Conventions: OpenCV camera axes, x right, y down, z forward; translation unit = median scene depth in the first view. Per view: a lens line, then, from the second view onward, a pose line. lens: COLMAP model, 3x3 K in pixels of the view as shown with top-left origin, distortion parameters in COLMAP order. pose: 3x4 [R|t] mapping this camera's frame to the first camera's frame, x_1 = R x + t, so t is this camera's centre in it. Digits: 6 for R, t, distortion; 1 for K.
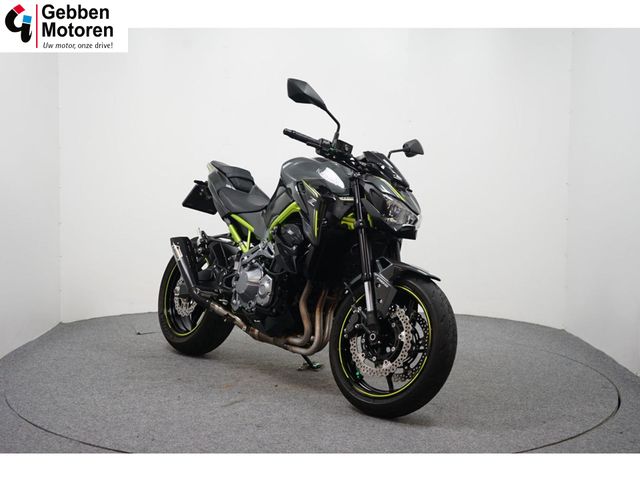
lens RADIAL K [[889.5, 0, 320.0], [0, 889.5, 240.0], [0, 0, 1]] dist [0.015995, 0.011885]
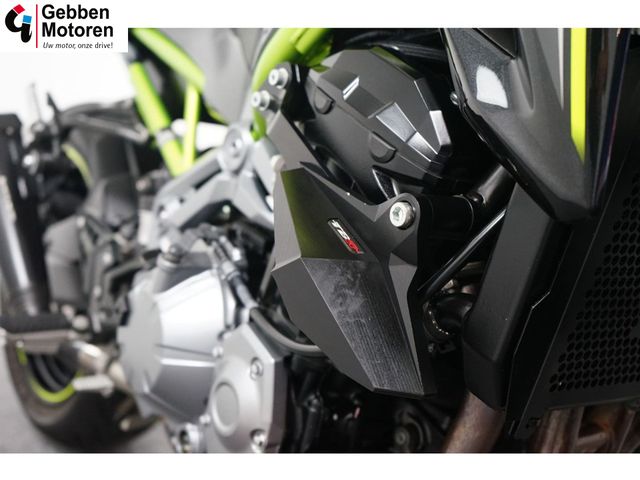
lens RADIAL K [[824.8, 0, 320.0], [0, 824.8, 240.0], [0, 0, 1]] dist [0.007367, 0.024203]
pose [[0.997797, -0.036307, -0.055517, -0.034032], [0.046670, 0.978979, 0.198549, -0.014206], [0.047141, -0.200702, 0.978517, 0.846895]]
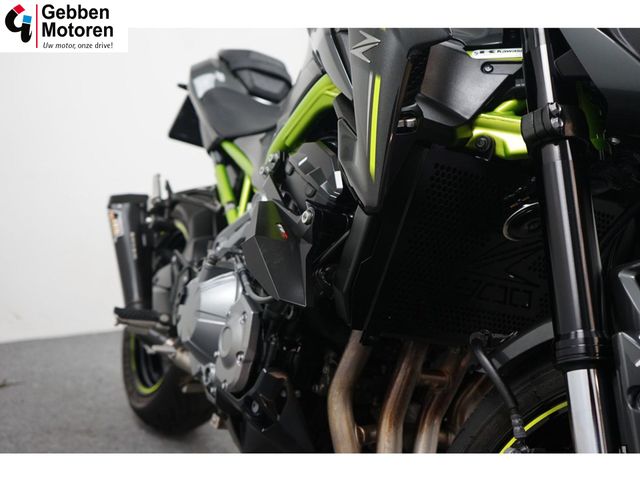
lens RADIAL K [[706.6, 0, 320.0], [0, 706.6, 240.0], [0, 0, 1]] dist [0.001869, -0.001249]
pose [[0.981946, 0.023280, -0.187723, 0.018946], [-0.017813, 0.999368, 0.030756, 0.009474], [0.188320, -0.026857, 0.981740, 0.758824]]
